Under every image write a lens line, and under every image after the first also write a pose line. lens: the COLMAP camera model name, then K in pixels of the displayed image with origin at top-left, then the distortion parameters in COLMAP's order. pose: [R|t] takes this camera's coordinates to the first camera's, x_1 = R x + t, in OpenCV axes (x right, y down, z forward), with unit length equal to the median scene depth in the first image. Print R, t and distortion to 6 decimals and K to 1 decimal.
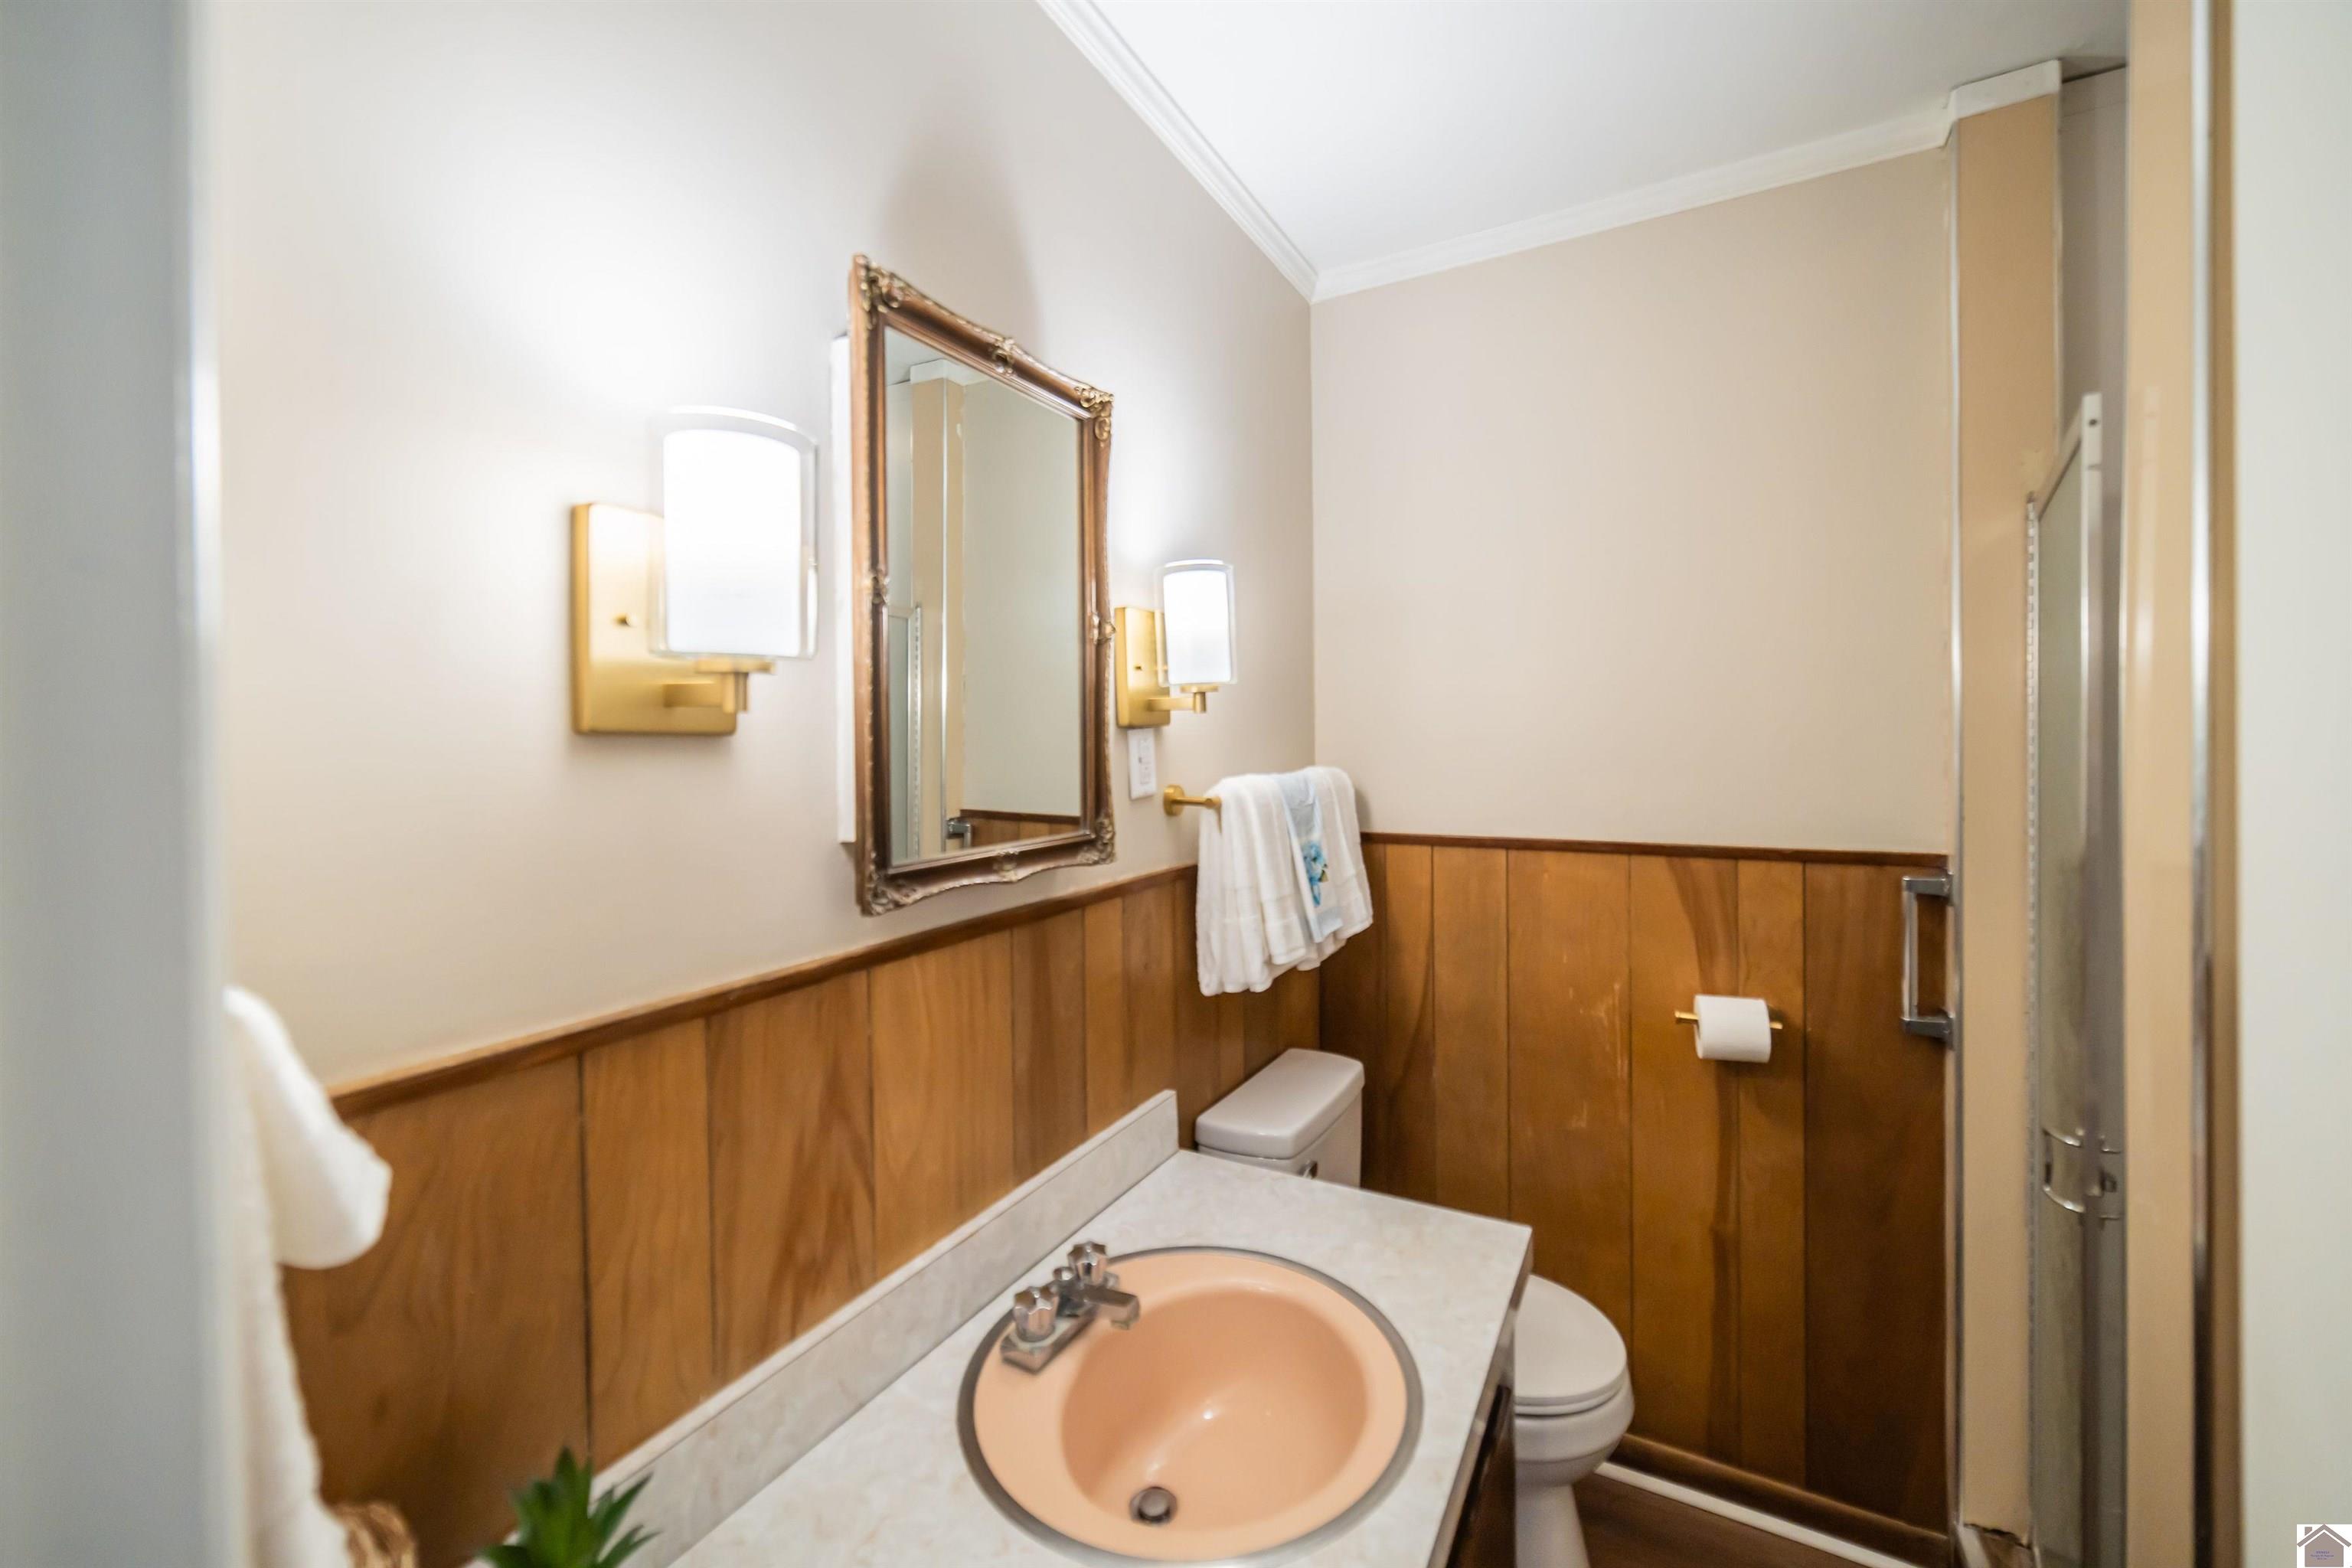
lens RADIAL K [[909.7, 0, 1181.1], [0, 909.7, 795.1], [0, 0, 1]] dist [-0.006646, 0.003703]
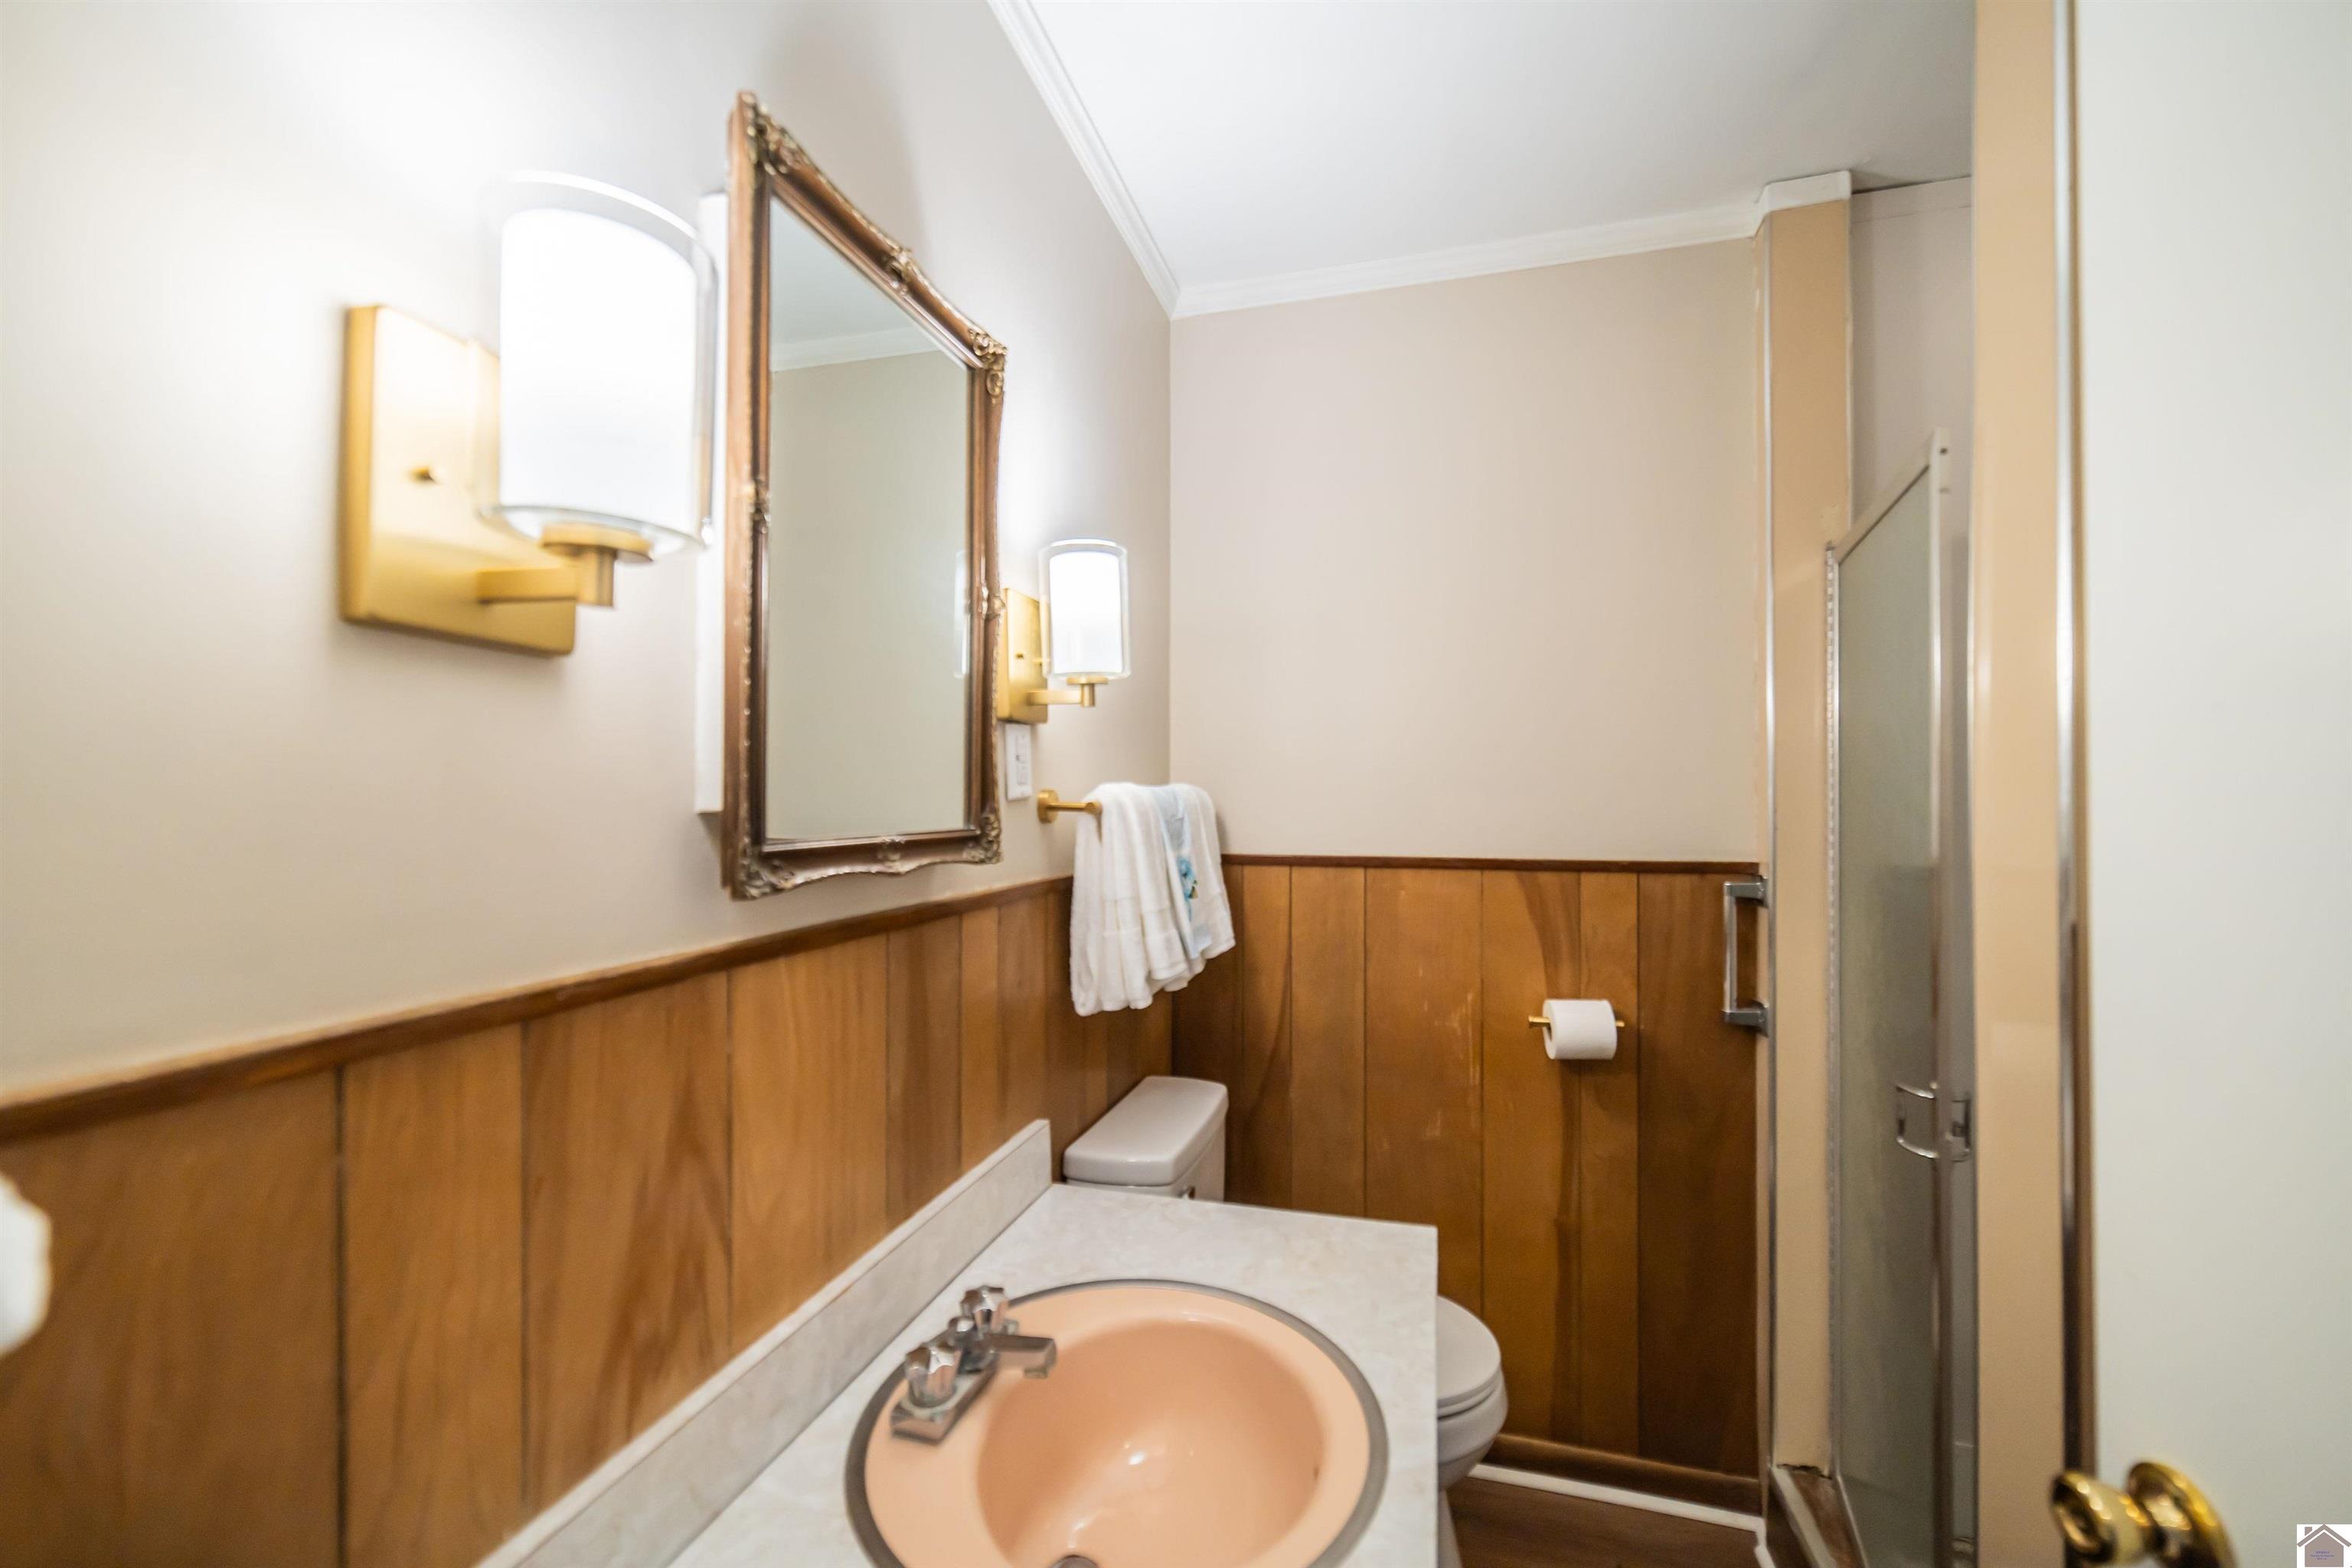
lens RADIAL K [[902.2, 0, 1184.3], [0, 902.2, 835.3], [0, 0, 1]] dist [-0.001830, 0.000056]
pose [[0.972195, 0.014553, 0.233719, -0.113342], [-0.010707, 0.999786, -0.017715, 0.065251], [-0.233926, 0.014720, 0.972143, 0.095243]]
